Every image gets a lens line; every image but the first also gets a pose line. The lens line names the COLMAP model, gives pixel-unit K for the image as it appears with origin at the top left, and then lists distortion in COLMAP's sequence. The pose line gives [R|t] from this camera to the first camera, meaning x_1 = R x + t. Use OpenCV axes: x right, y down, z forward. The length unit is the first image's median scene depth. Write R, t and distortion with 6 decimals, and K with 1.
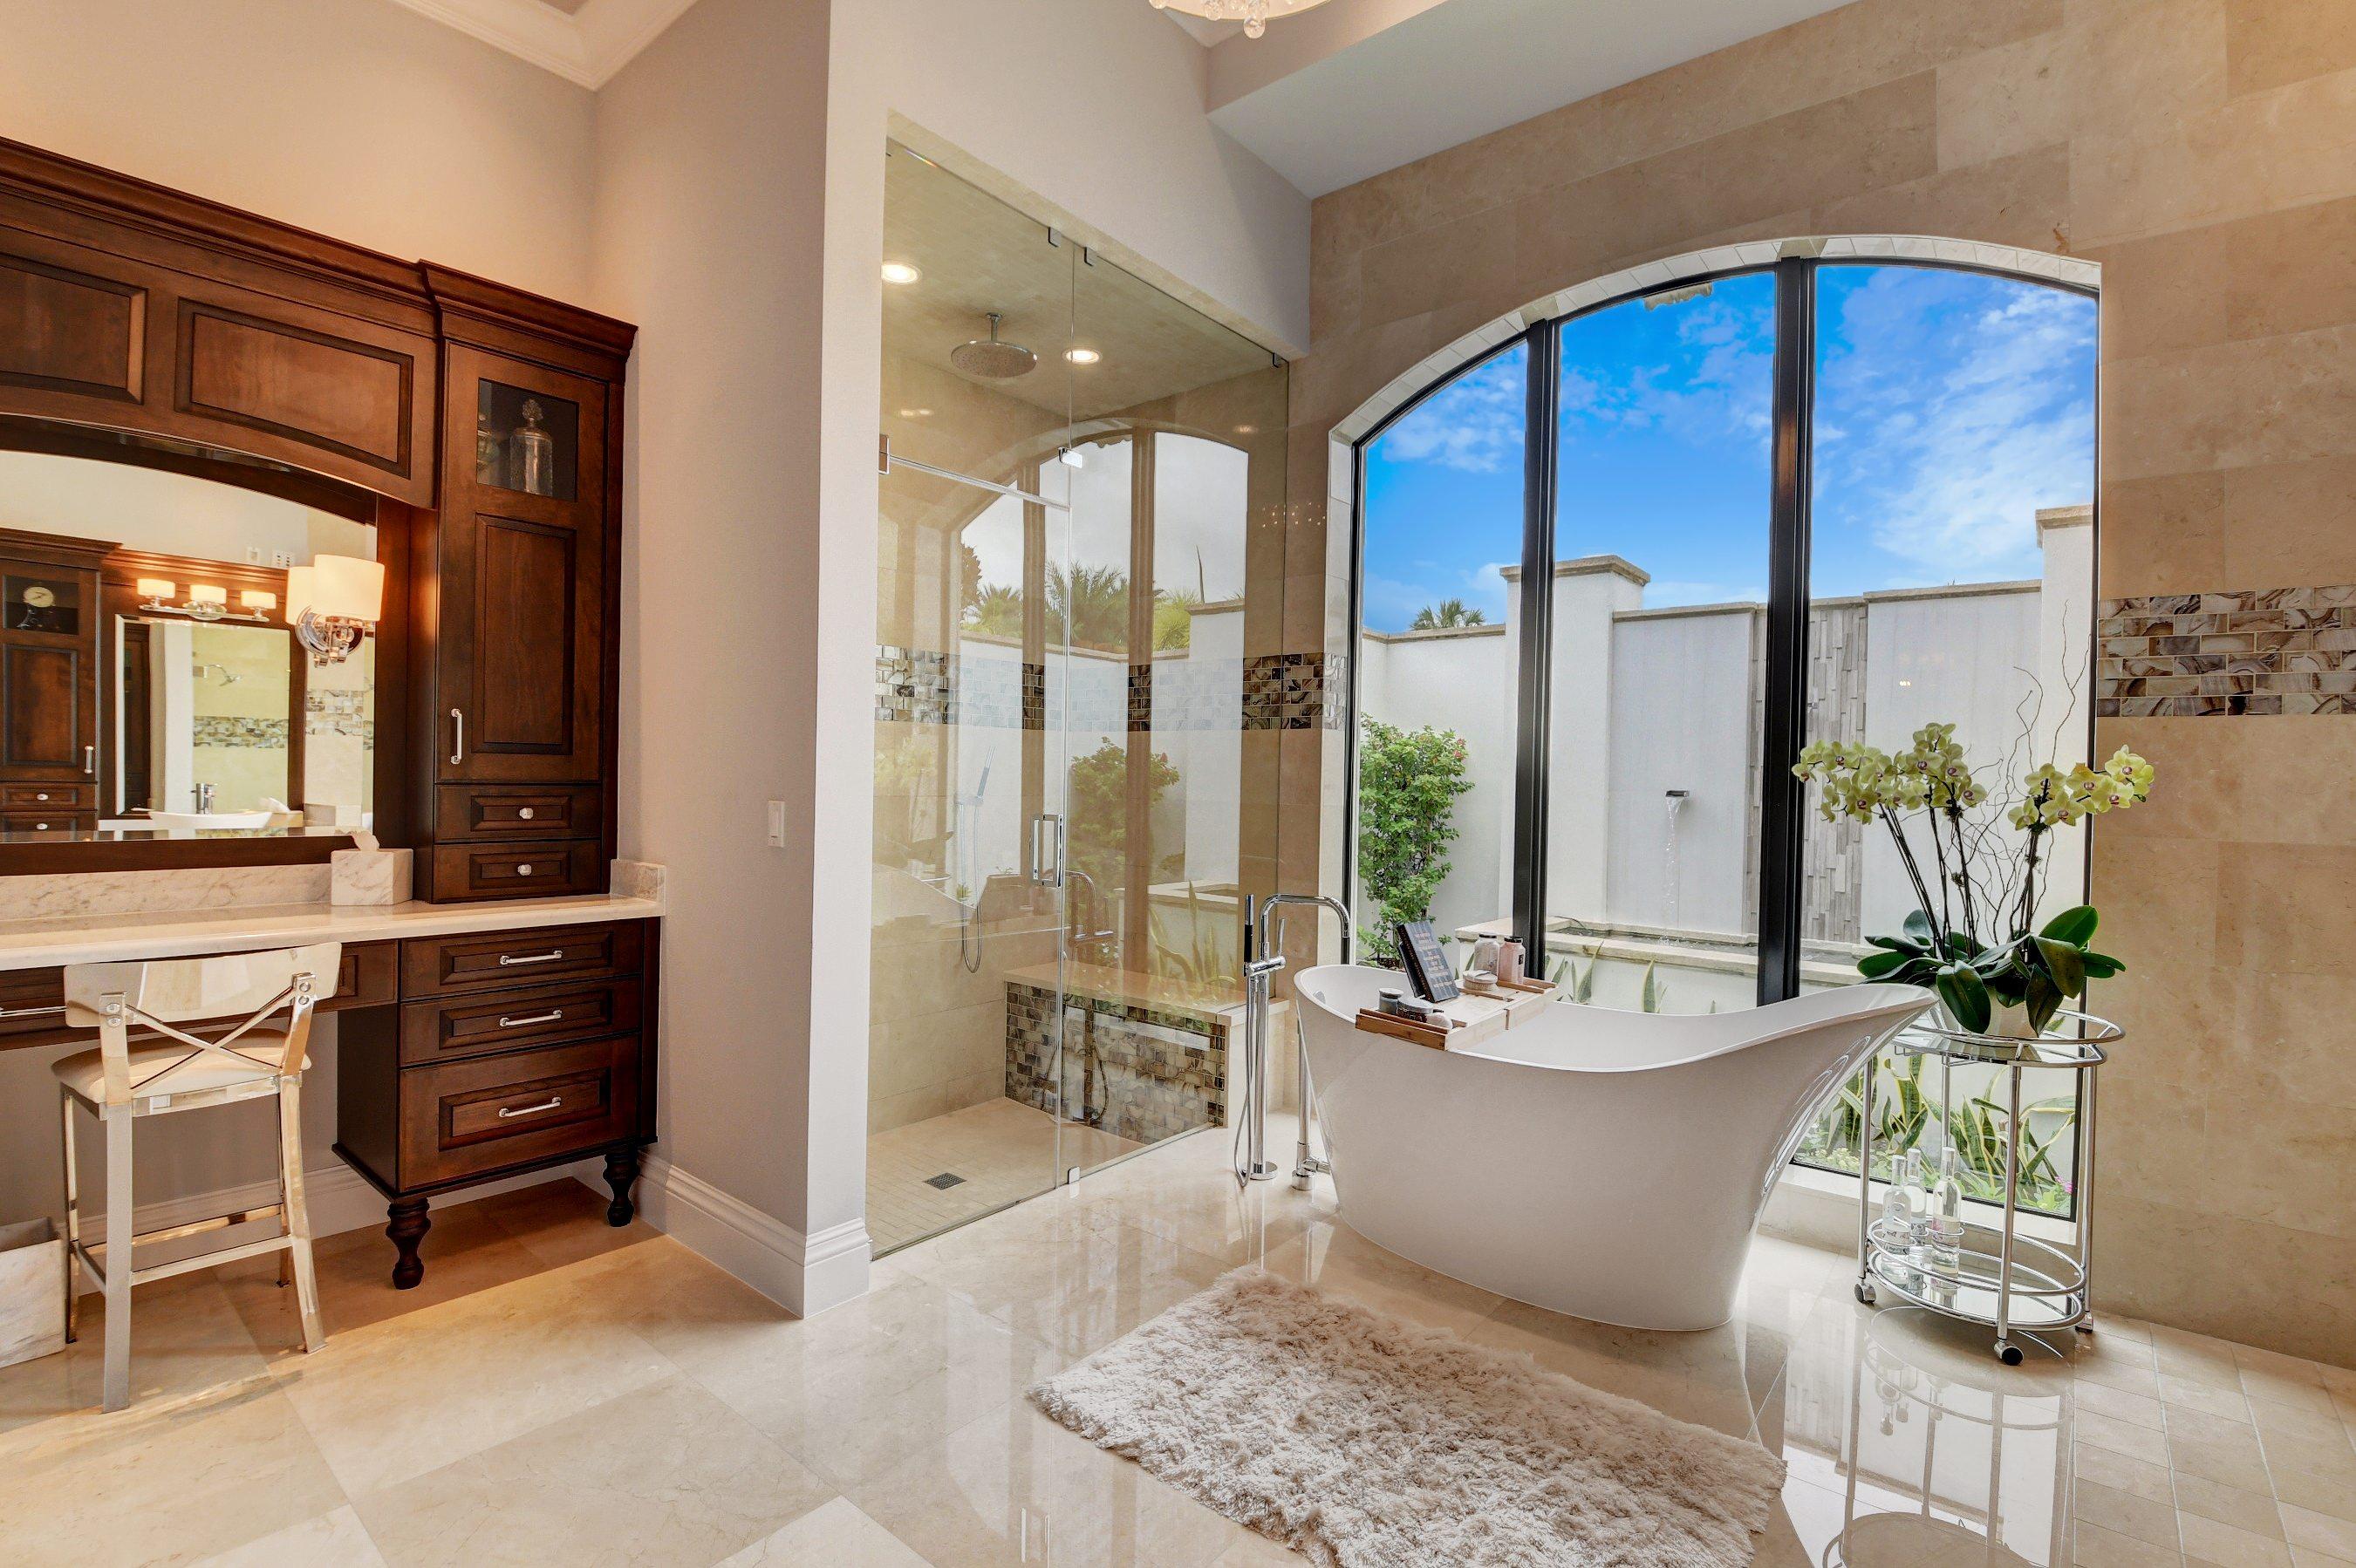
lens RADIAL K [[1075.4, 0, 1172.6], [0, 1075.4, 792.4], [0, 0, 1]] dist [-0.008682, -0.012129]
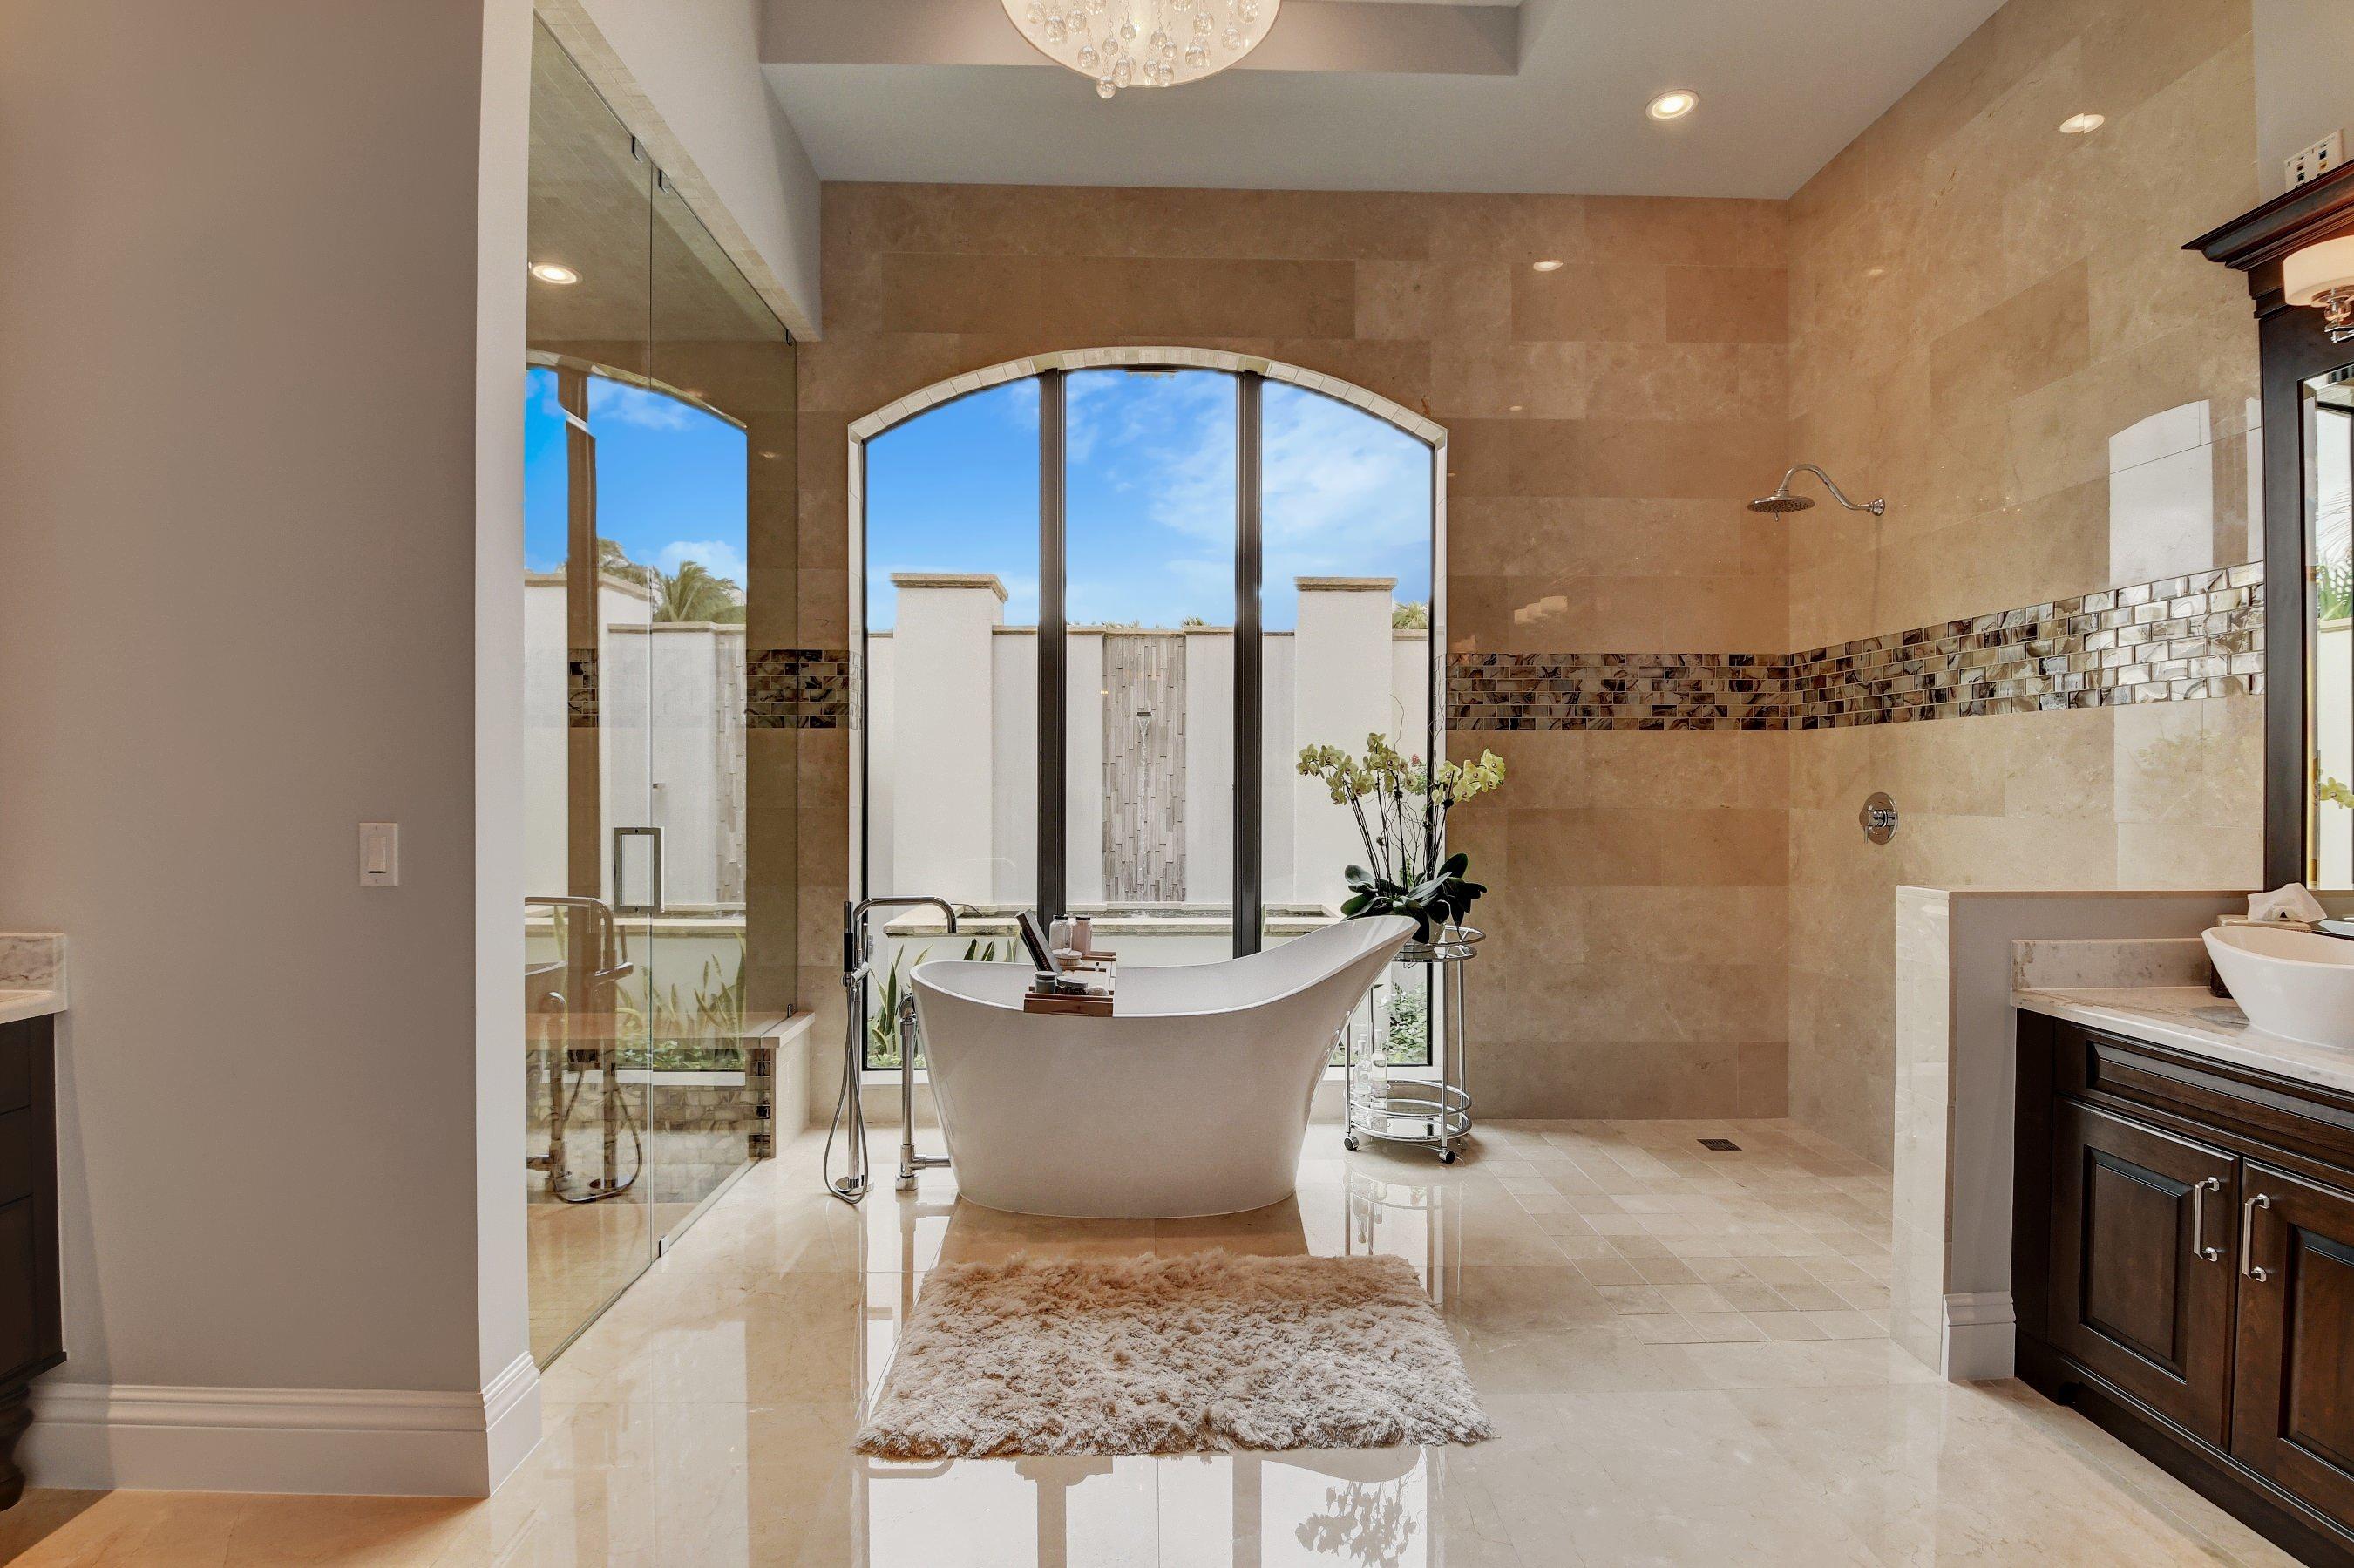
lens RADIAL K [[1074.6, 0, 1188.0], [0, 1074.6, 793.8], [0, 0, 1]] dist [-0.008682, -0.012129]
pose [[0.746843, -0.025797, 0.664500, -0.426171], [0.023102, 0.999651, 0.012843, -0.007685], [-0.664599, 0.005759, 0.747178, 0.096268]]
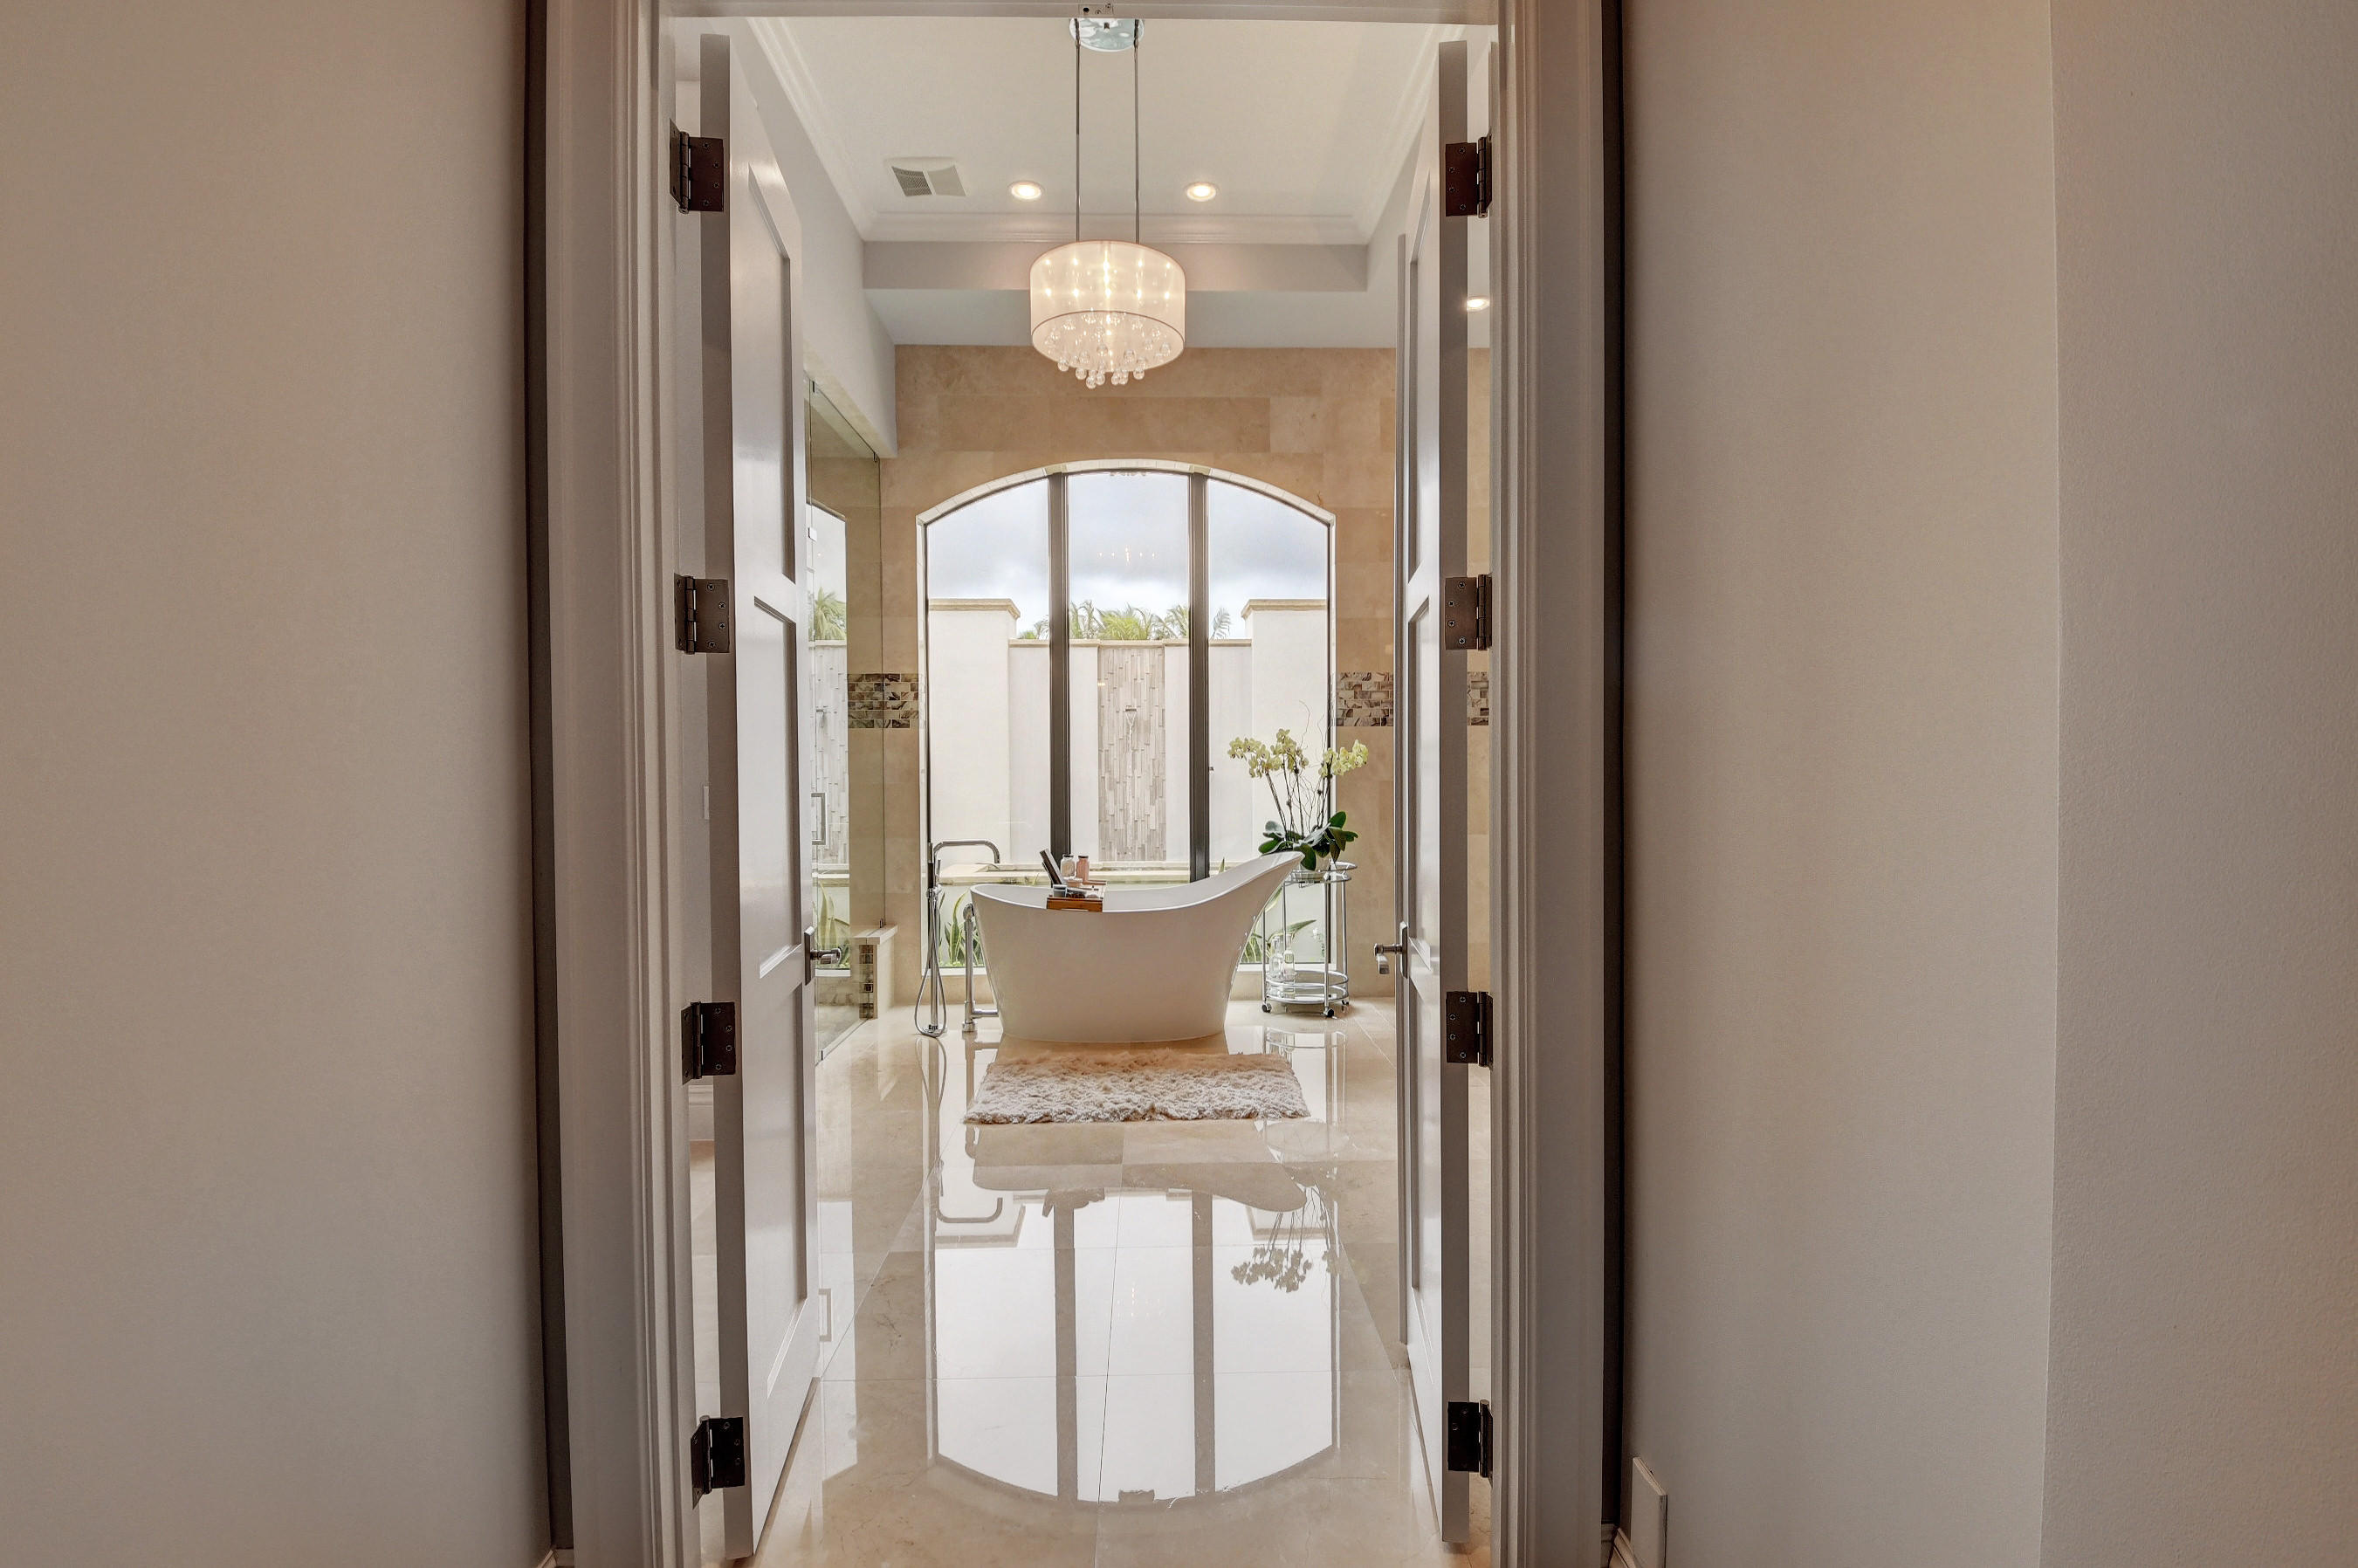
lens RADIAL K [[1076.4, 0, 1198.9], [0, 1076.4, 796.2], [0, 0, 1]] dist [-0.008682, -0.012129]
pose [[0.739775, -0.042377, 0.671519, -0.817832], [0.029954, 0.999099, 0.030052, -0.002250], [-0.672187, -0.002117, 0.740378, -0.441309]]
